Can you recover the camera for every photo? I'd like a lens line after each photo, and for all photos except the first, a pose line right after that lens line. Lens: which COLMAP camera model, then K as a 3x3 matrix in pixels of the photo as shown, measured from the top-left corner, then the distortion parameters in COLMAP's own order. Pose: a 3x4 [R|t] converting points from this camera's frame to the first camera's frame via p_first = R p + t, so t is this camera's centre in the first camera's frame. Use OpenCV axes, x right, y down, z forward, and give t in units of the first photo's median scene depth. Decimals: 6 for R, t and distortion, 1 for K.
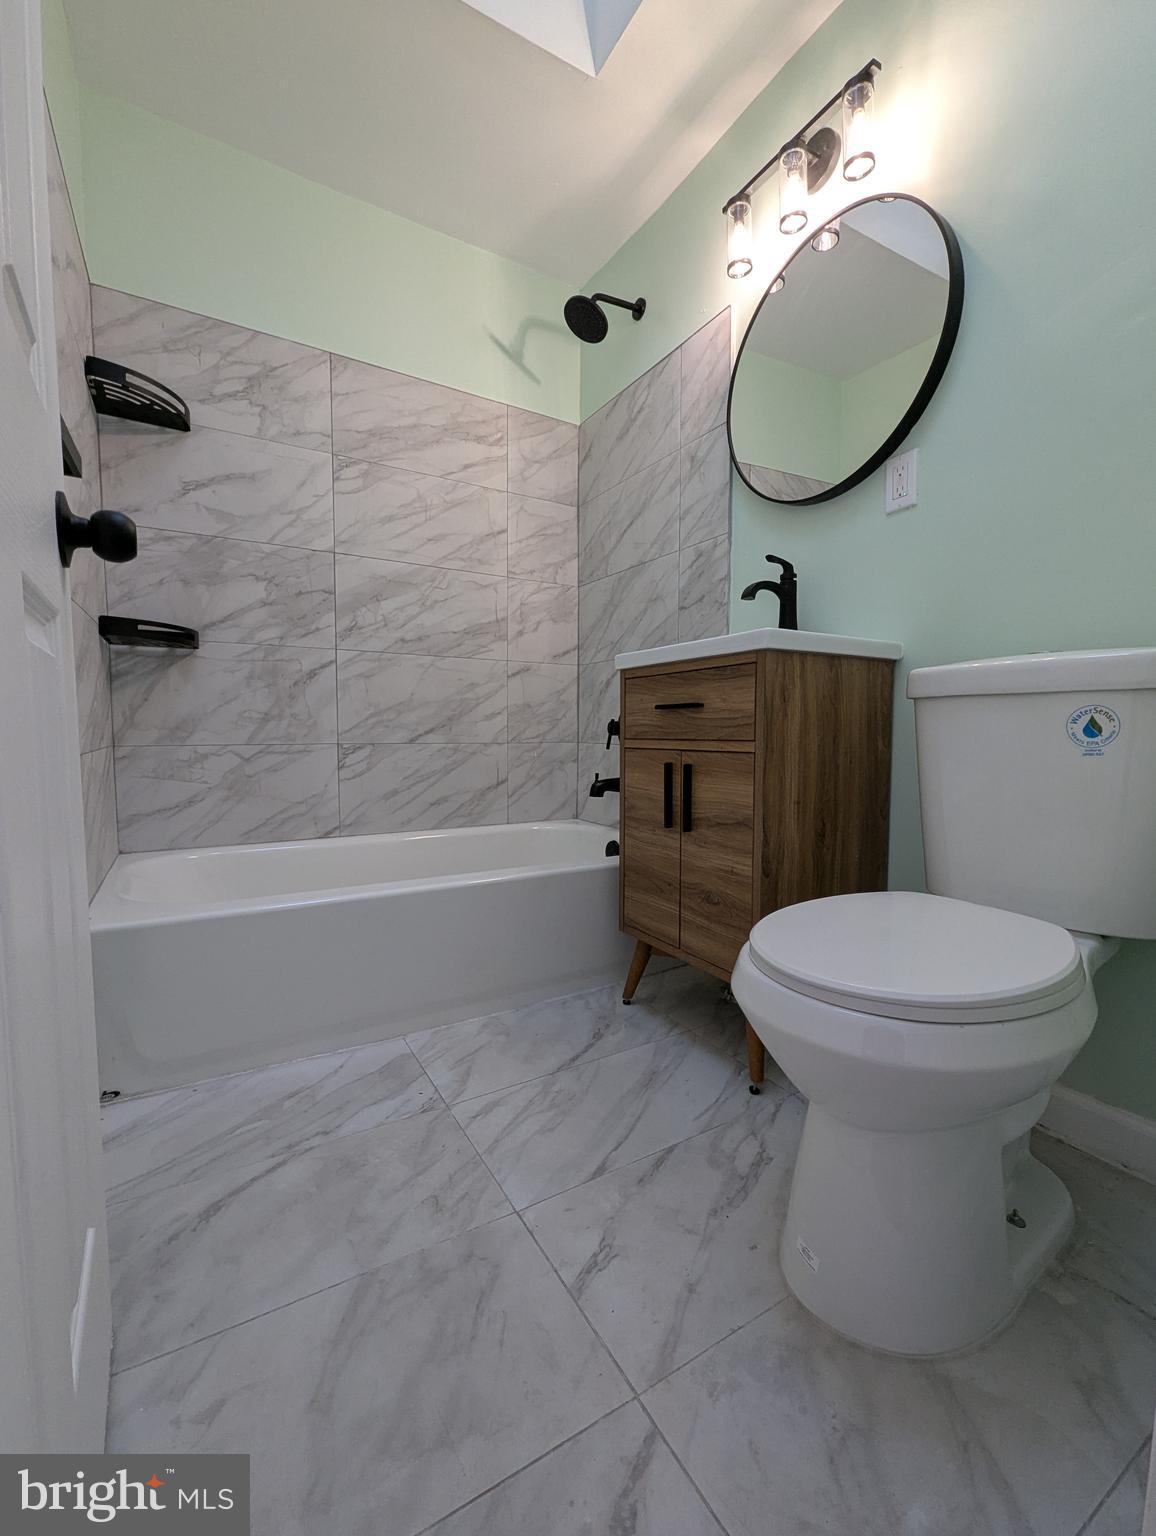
lens RADIAL K [[641.8, 0, 578.0], [0, 641.8, 768.0], [0, 0, 1]] dist [0.000632, -0.000575]
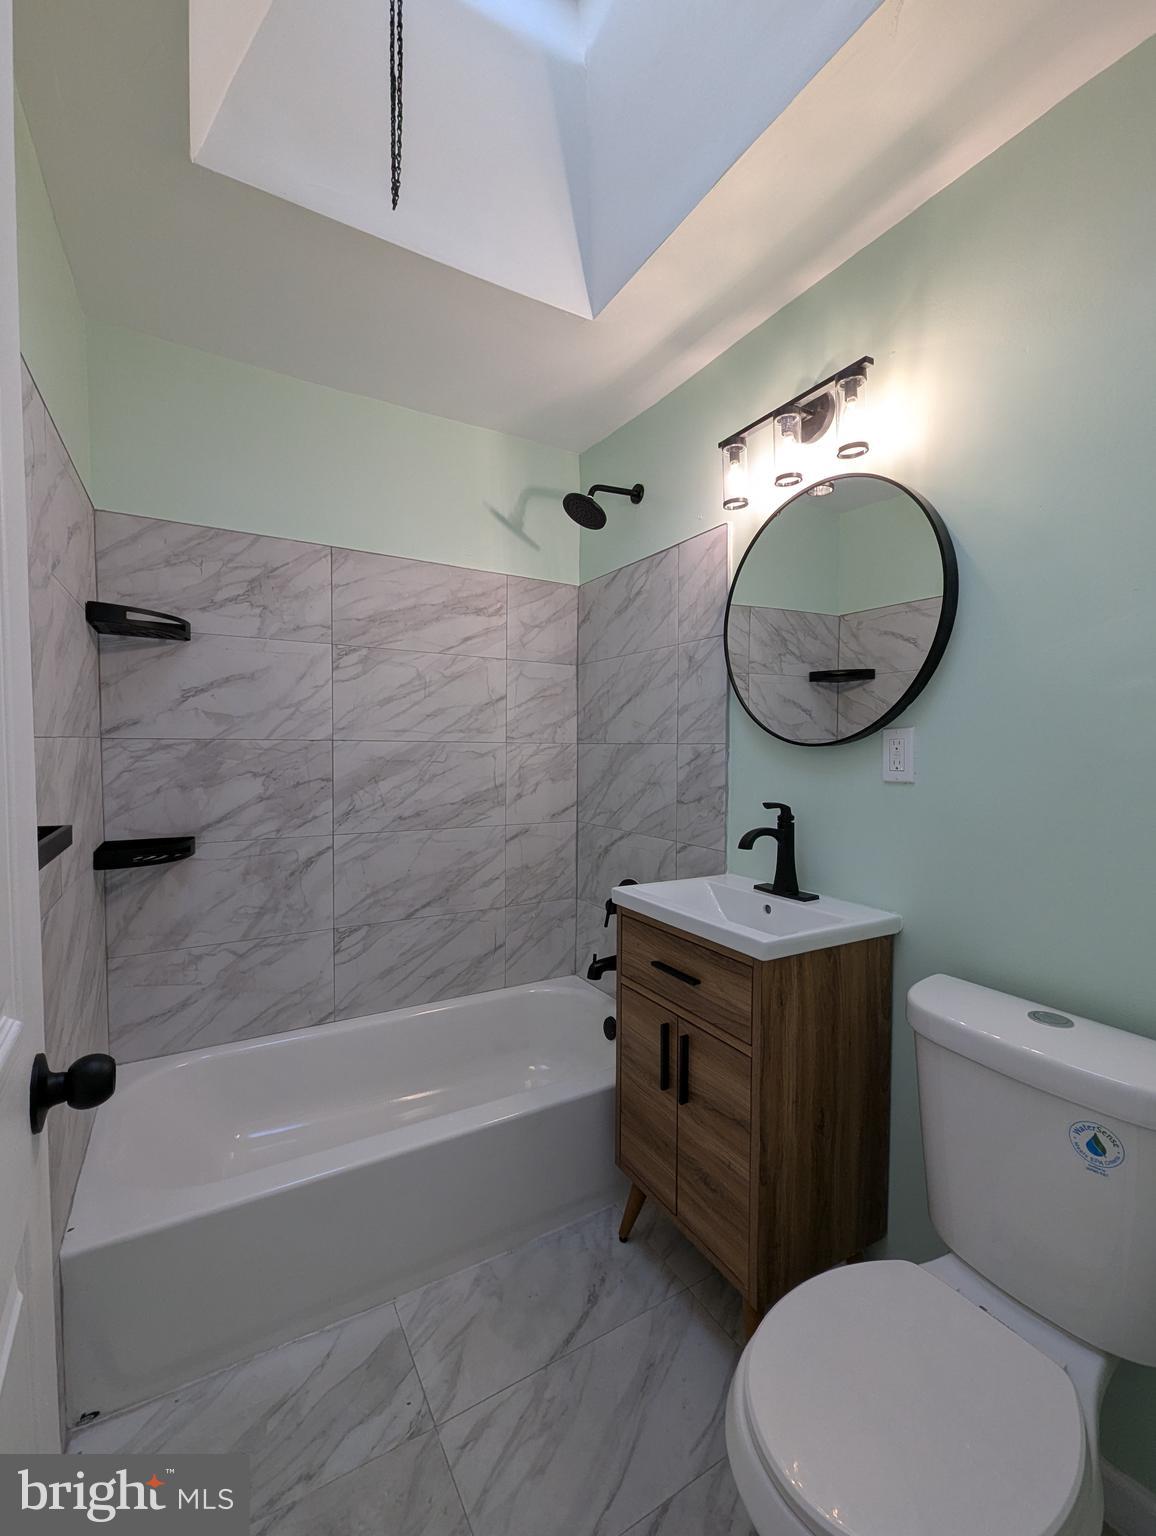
lens RADIAL K [[641.8, 0, 578.0], [0, 641.8, 768.0], [0, 0, 1]] dist [0.000632, -0.000575]
pose [[0.999983, 0.002466, -0.005218, 0.008963], [-0.002618, 0.999564, -0.029405, -0.282531], [0.005143, 0.029418, 0.999554, 0.002616]]
